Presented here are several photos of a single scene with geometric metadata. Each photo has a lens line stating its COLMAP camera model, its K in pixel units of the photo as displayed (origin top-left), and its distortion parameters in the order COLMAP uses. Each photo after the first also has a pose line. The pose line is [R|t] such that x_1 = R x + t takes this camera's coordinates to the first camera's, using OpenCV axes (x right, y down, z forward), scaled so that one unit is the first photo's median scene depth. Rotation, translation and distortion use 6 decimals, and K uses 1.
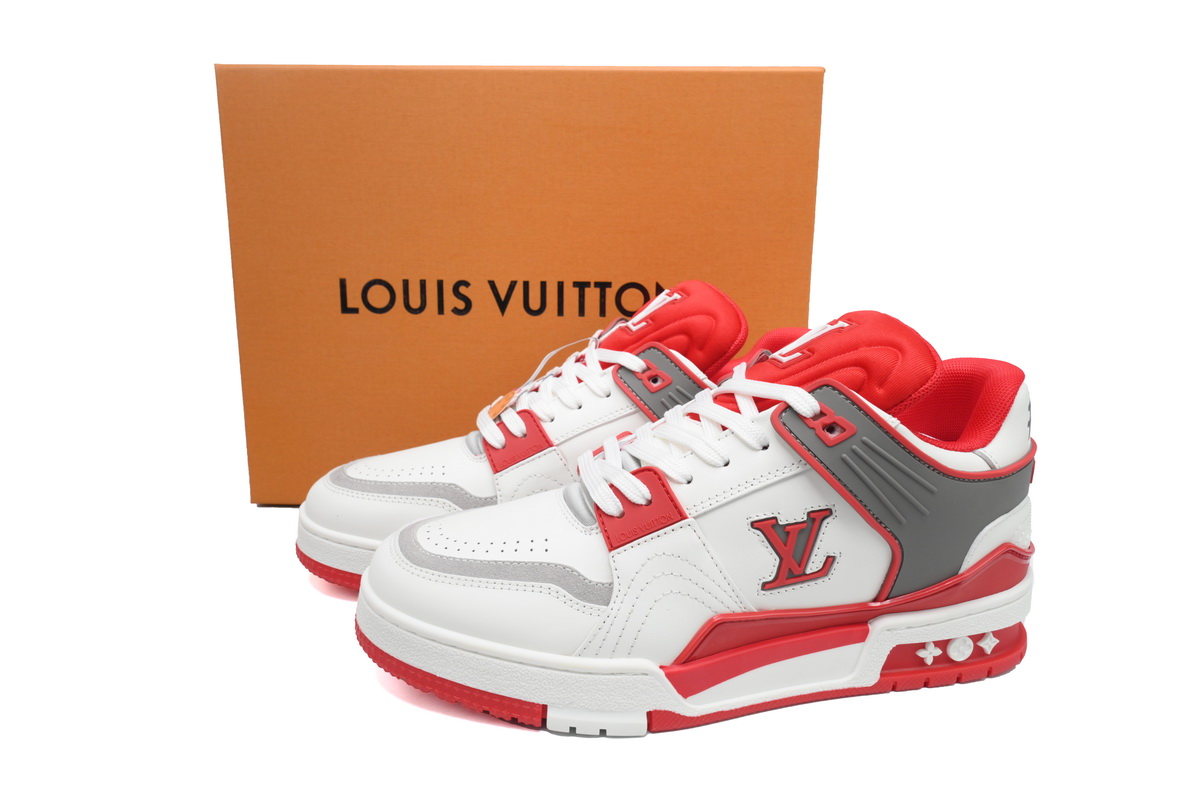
lens RADIAL K [[805.5, 0, 603.2], [0, 805.5, 399.2], [0, 0, 1]] dist [-0.005919, -0.004747]
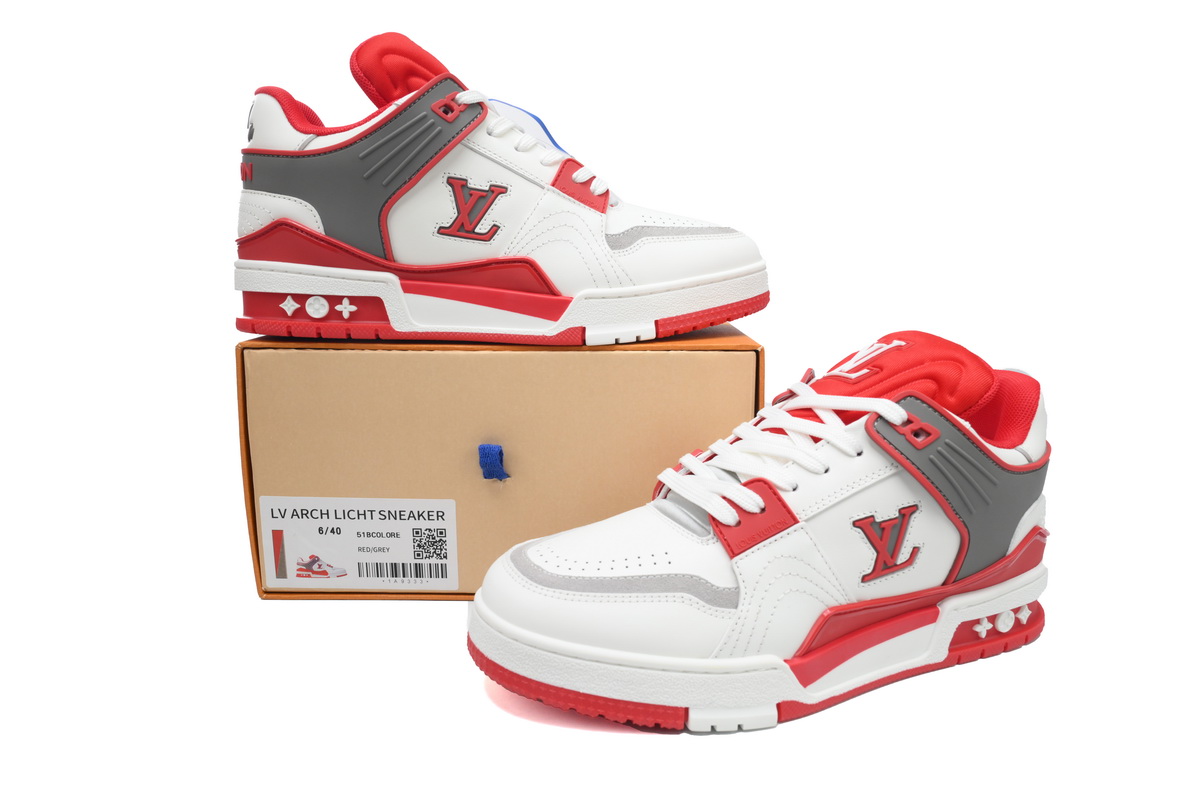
lens RADIAL K [[805.5, 0, 601.0], [0, 805.5, 397.7], [0, 0, 1]] dist [-0.005919, -0.004747]
pose [[0.981172, -0.041413, 0.188642, -0.358387], [0.048927, 0.998177, -0.035352, 0.003673], [-0.186834, 0.043916, 0.981409, -0.037081]]
